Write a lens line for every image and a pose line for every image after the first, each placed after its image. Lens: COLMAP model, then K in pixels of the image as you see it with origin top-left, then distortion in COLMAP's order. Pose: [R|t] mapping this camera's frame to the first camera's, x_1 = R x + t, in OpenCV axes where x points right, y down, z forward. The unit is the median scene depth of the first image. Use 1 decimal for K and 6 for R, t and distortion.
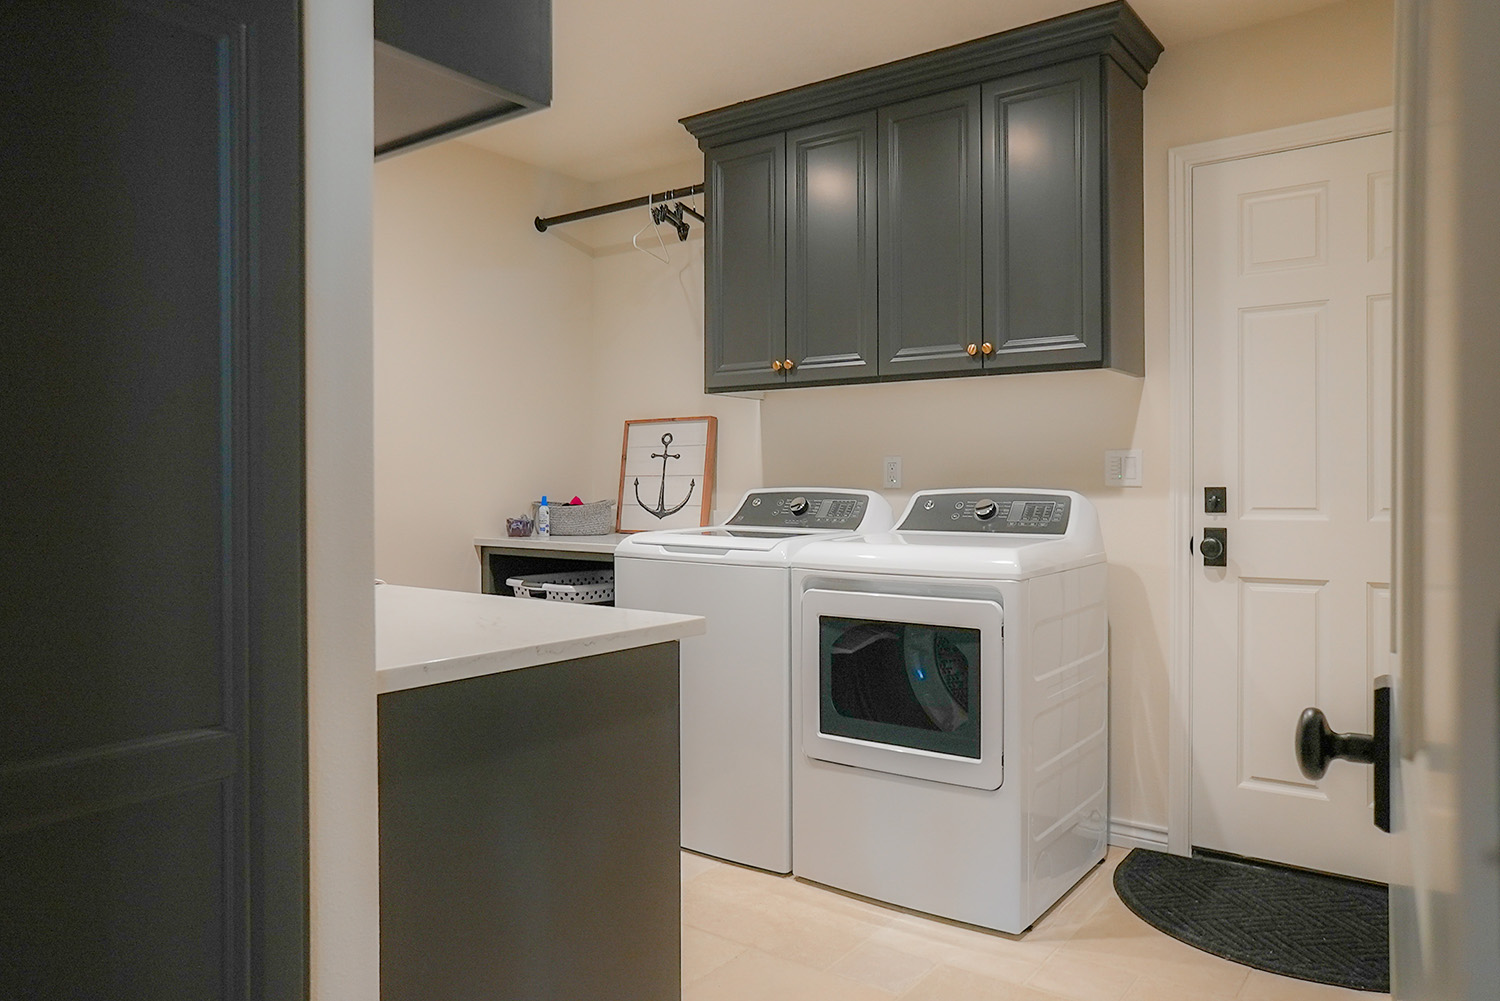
lens RADIAL K [[1061.2, 0, 754.5], [0, 1061.2, 463.8], [0, 0, 1]] dist [-0.029246, 0.003931]
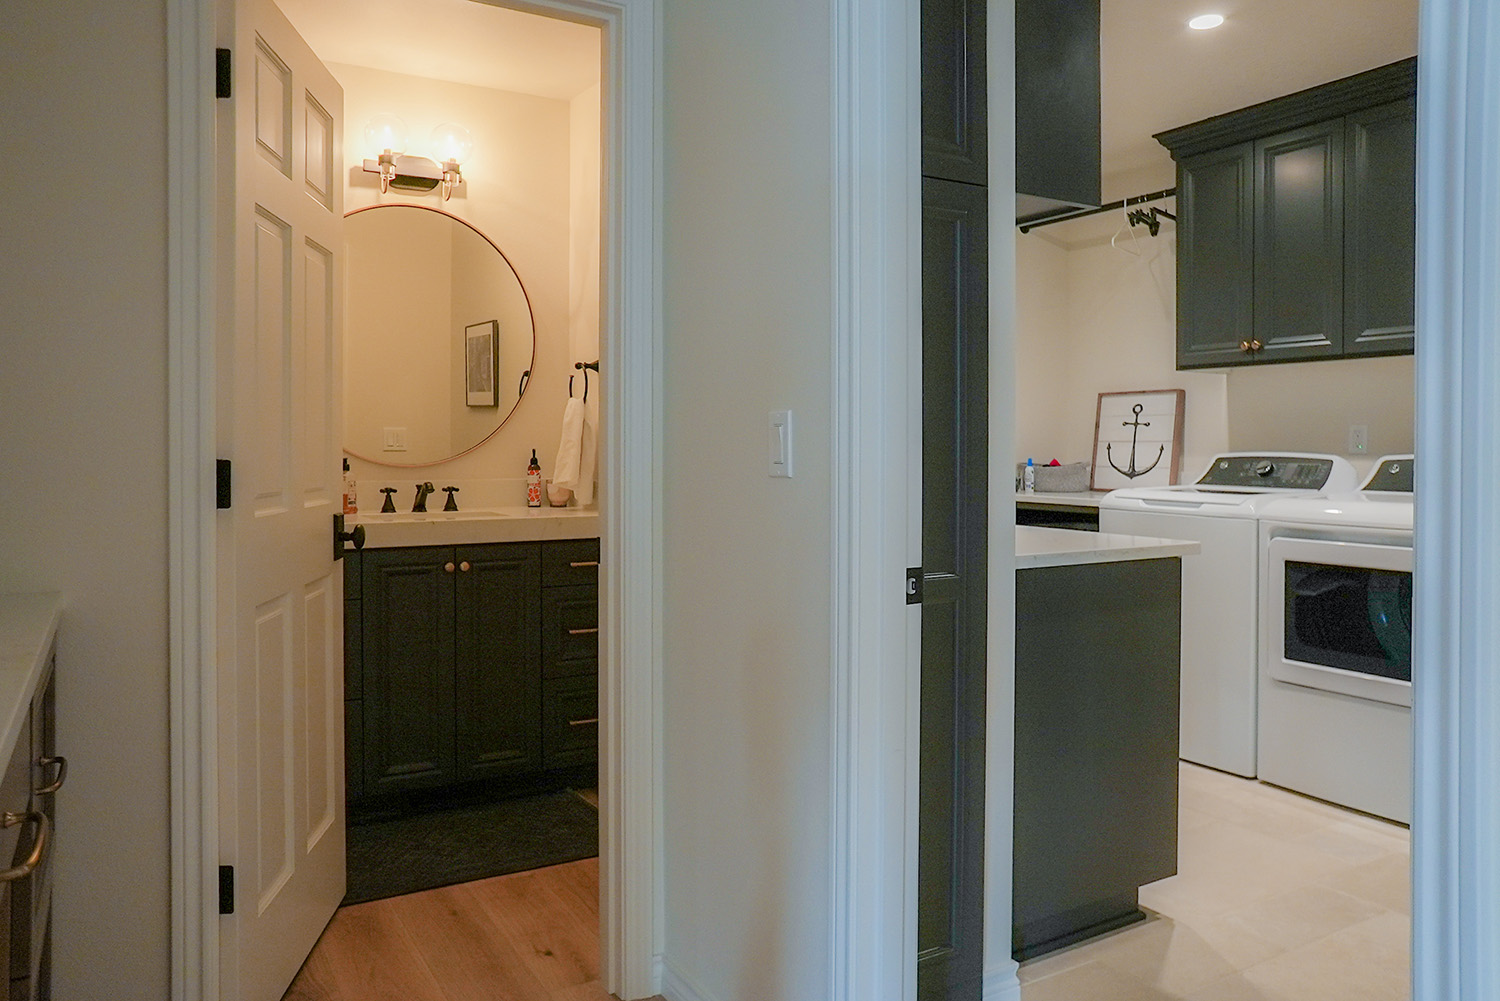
lens RADIAL K [[1079.5, 0, 757.0], [0, 1079.5, 453.1], [0, 0, 1]] dist [-0.019242, 0.004512]
pose [[0.923998, 0.005413, -0.382358, -0.020084], [0.004424, 0.999682, 0.024846, -0.007653], [0.382371, -0.024649, 0.923680, -0.263891]]
